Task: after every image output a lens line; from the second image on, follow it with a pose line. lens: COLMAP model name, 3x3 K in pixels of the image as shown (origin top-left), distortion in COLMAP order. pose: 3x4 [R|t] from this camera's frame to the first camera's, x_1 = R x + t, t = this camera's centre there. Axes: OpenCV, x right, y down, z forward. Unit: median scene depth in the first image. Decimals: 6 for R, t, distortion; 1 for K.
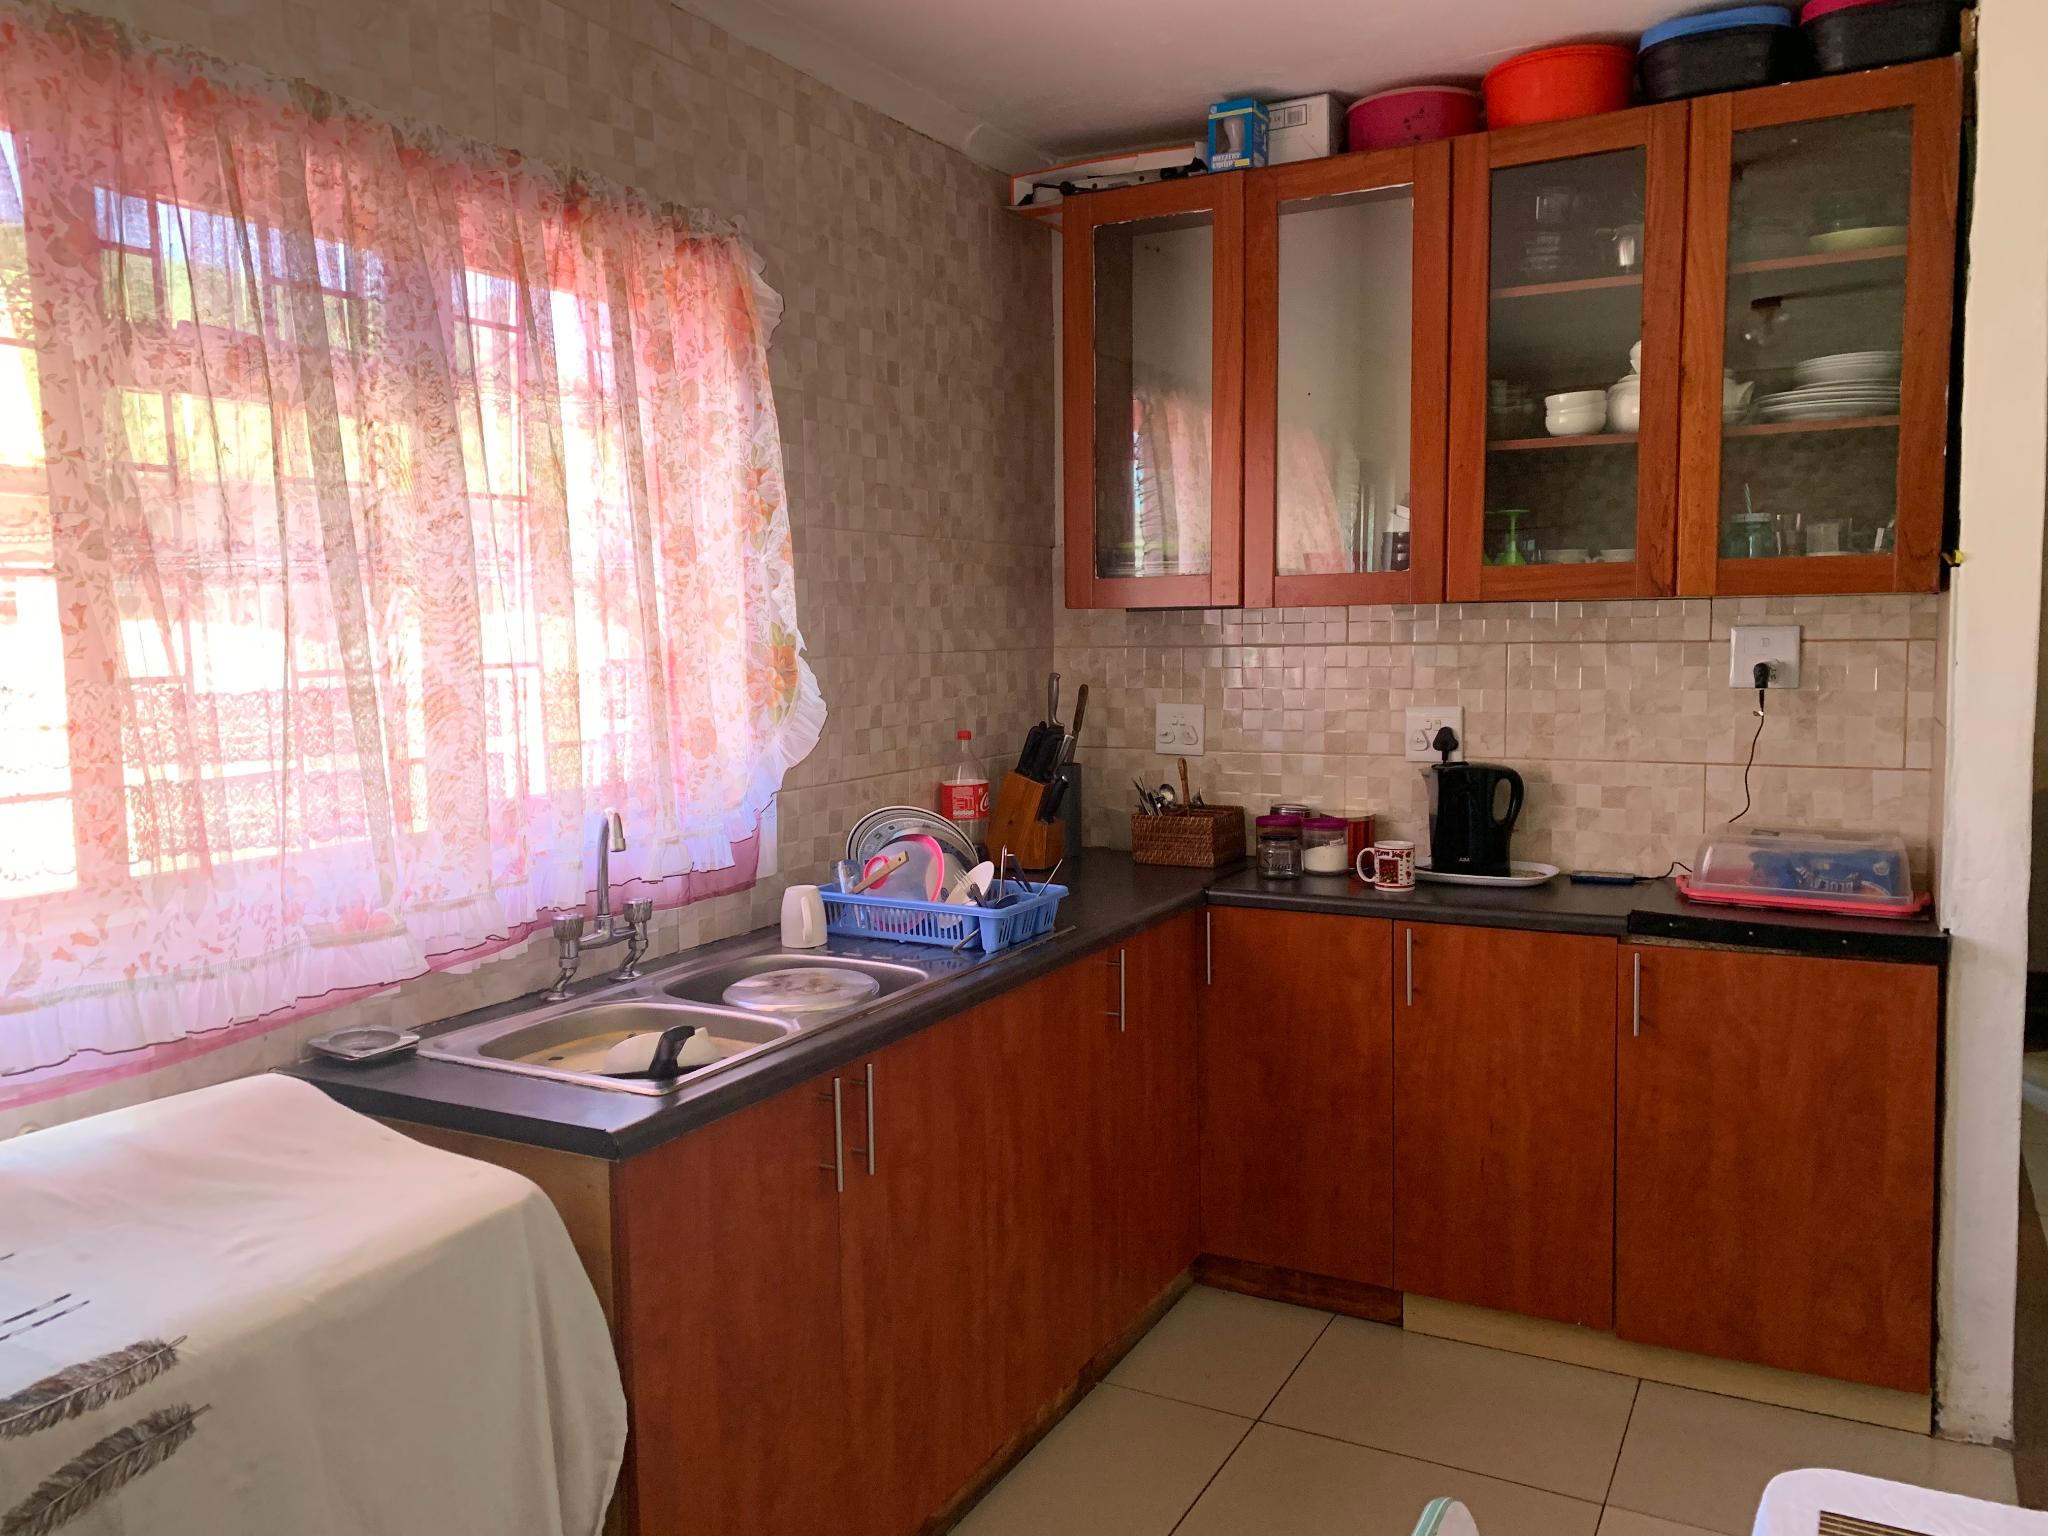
lens RADIAL K [[1588.3, 0, 1020.1], [0, 1588.3, 765.5], [0, 0, 1]] dist [0.026609, -0.009198]
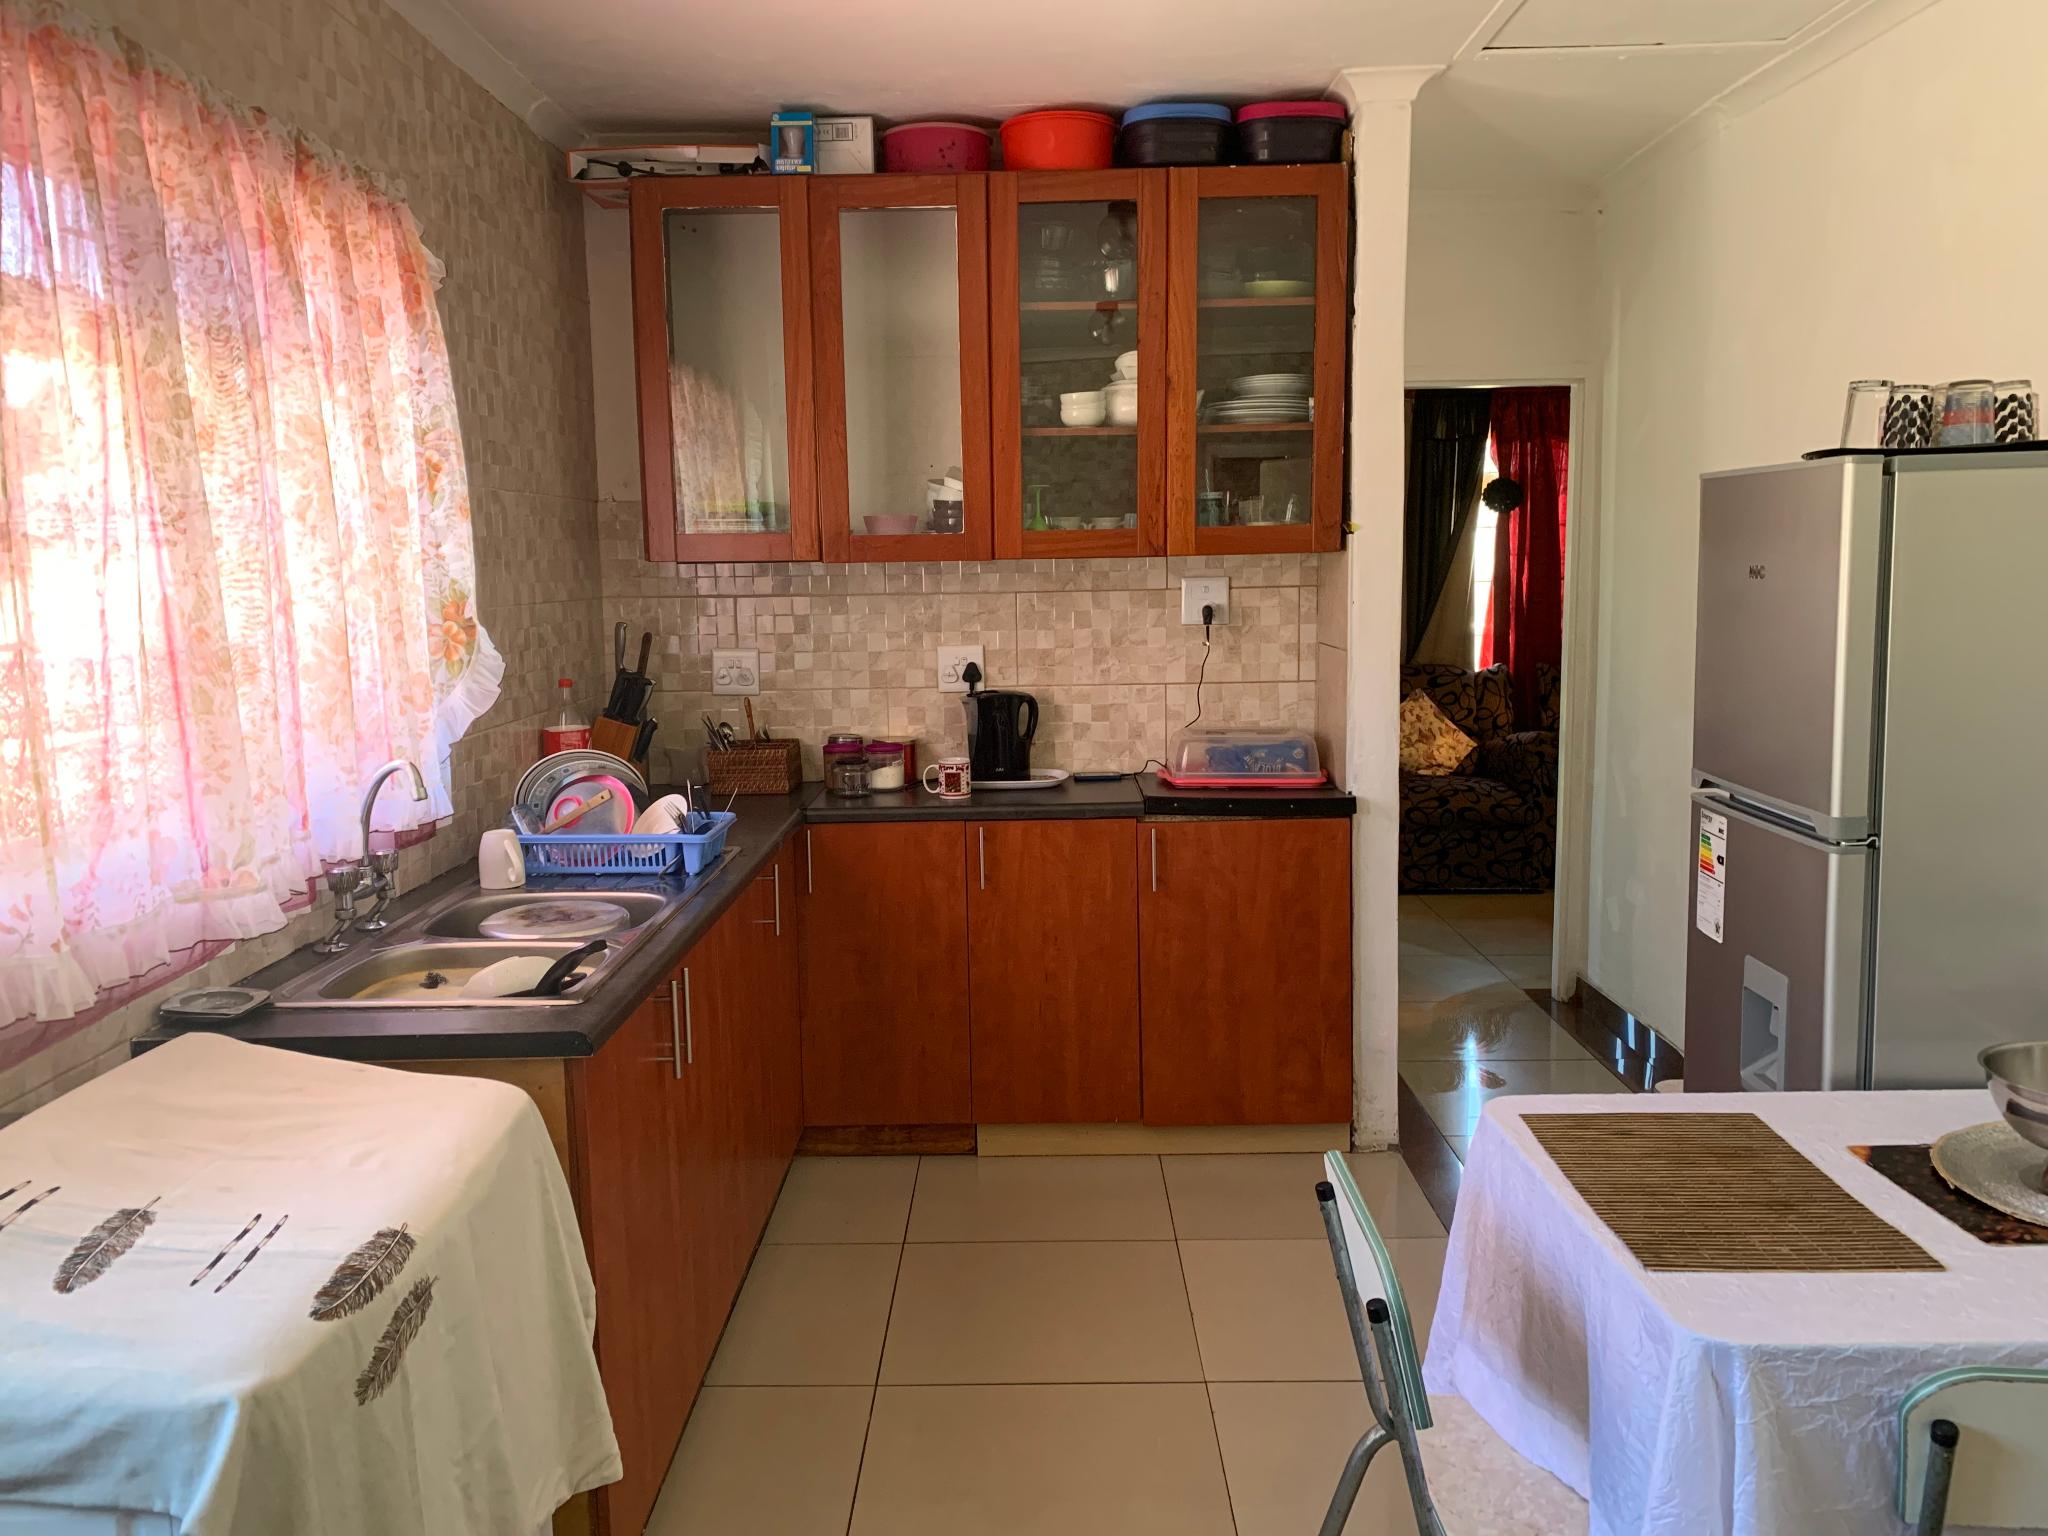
lens RADIAL K [[1565.6, 0, 1024.0], [0, 1565.6, 768.0], [0, 0, 1]] dist [0.064129, -0.091424]
pose [[0.885492, -0.063077, 0.460353, -0.273056], [0.046307, 0.997790, 0.047644, 0.001356], [-0.462341, -0.020871, 0.886457, -0.079581]]
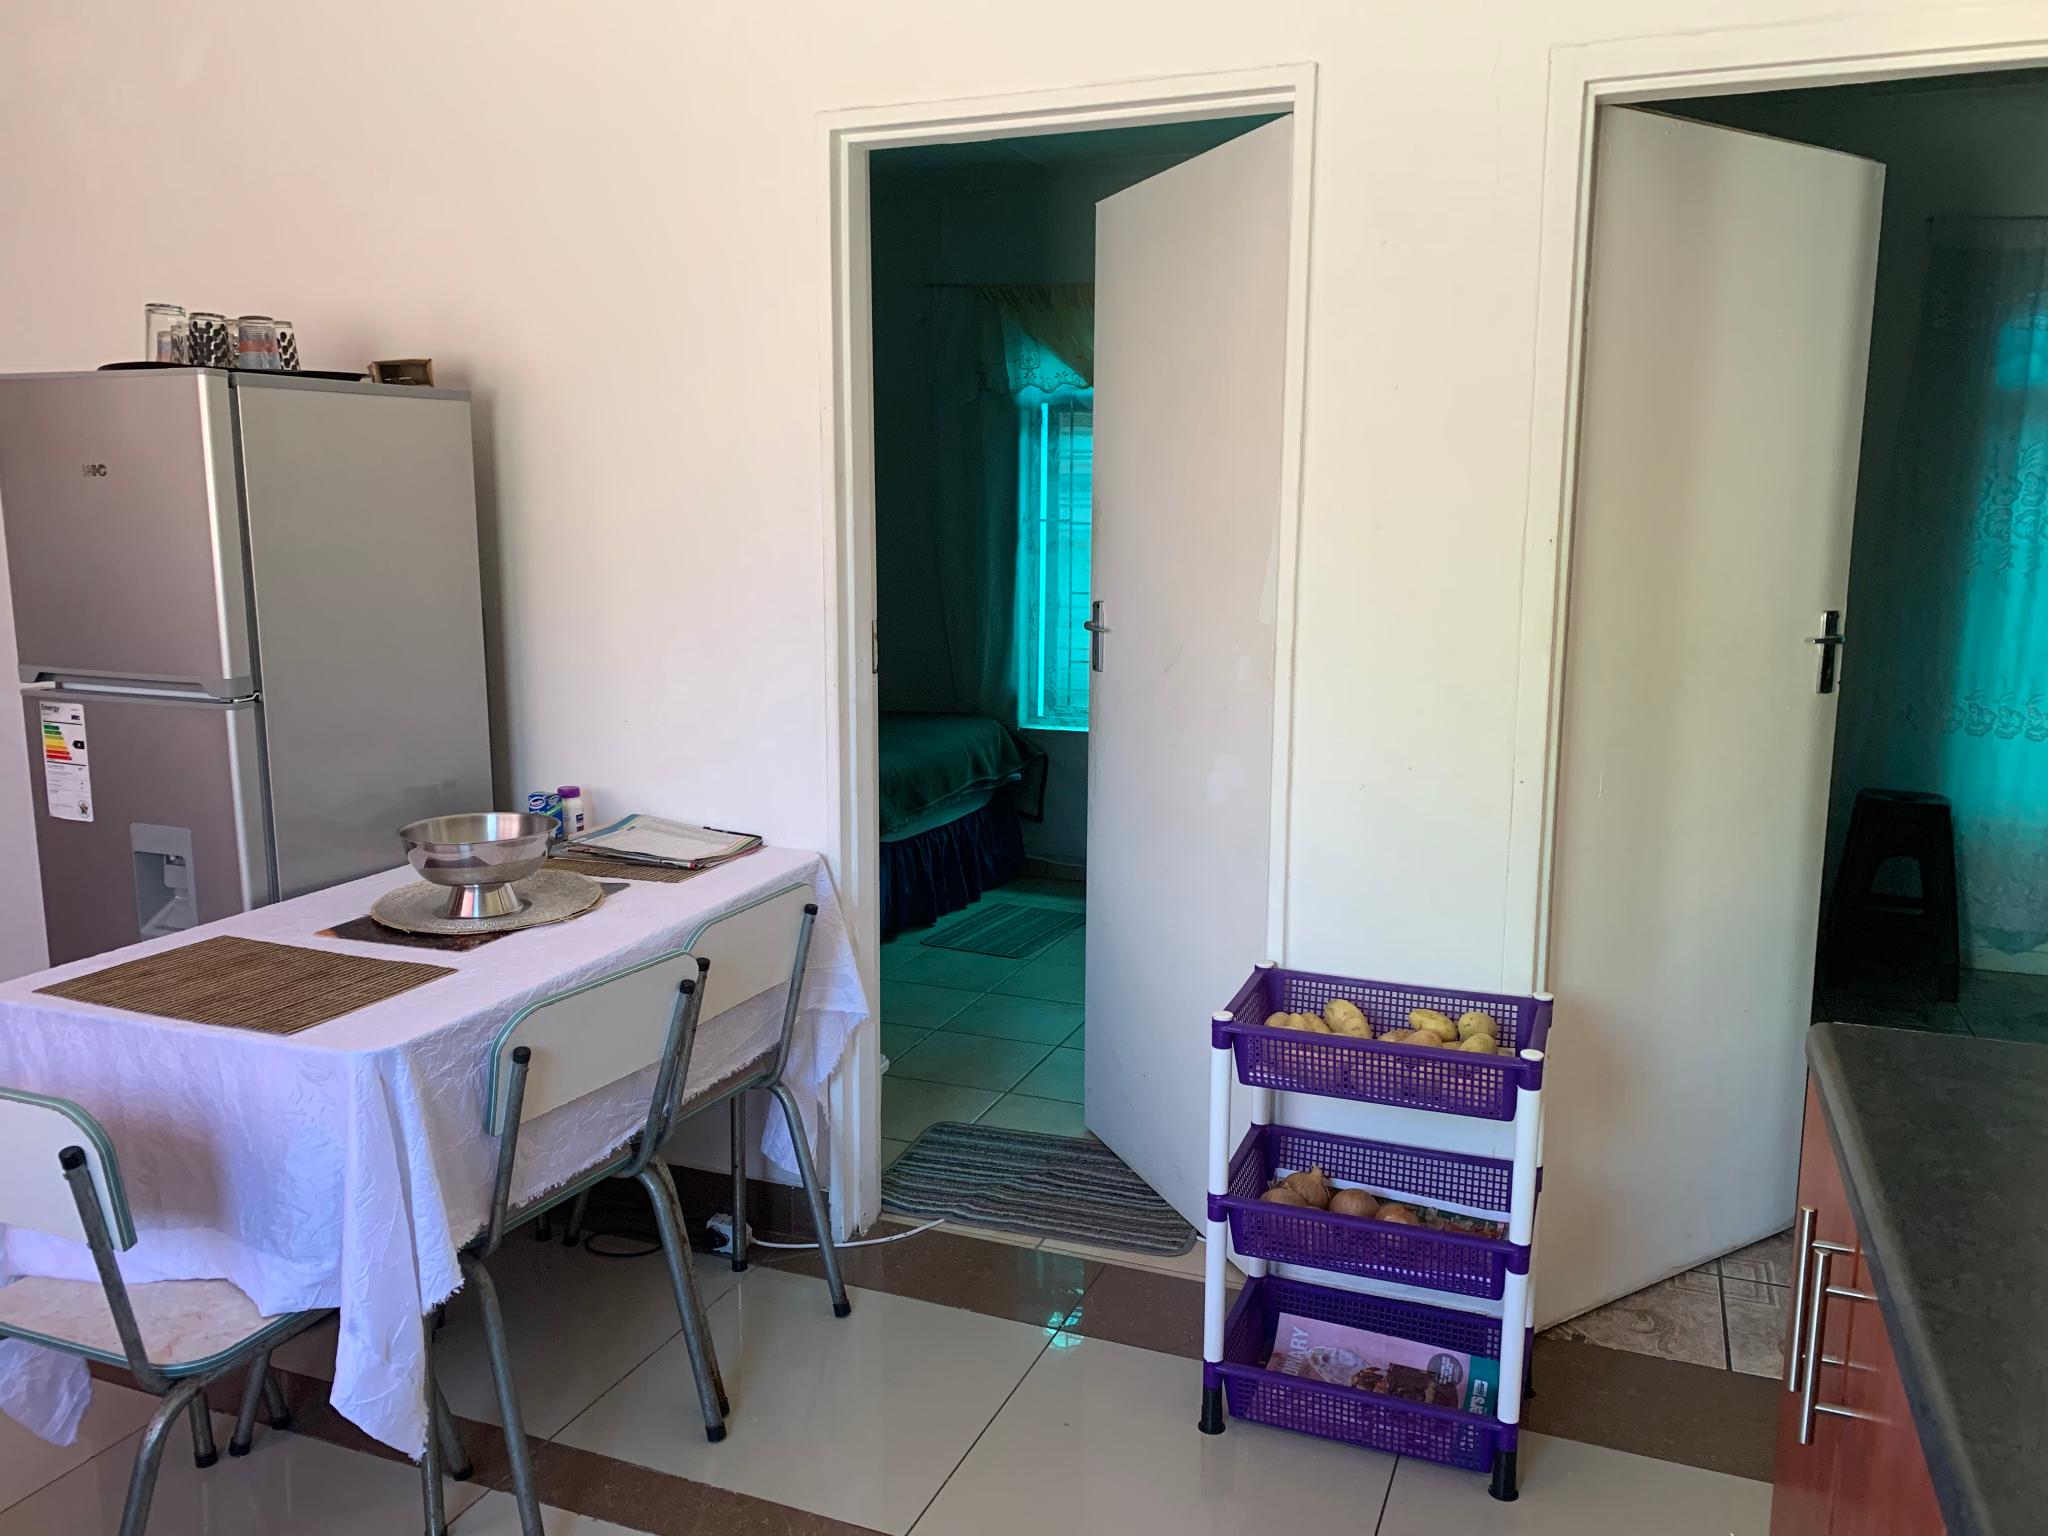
lens RADIAL K [[1584.1, 0, 1011.4], [0, 1584.1, 736.3], [0, 0, 1]] dist [0.002064, 0.003235]
pose [[-0.101579, -0.132748, 0.985931, -0.485059], [0.091829, 0.985575, 0.142161, 0.022293], [-0.990580, 0.104977, -0.087923, 0.041169]]
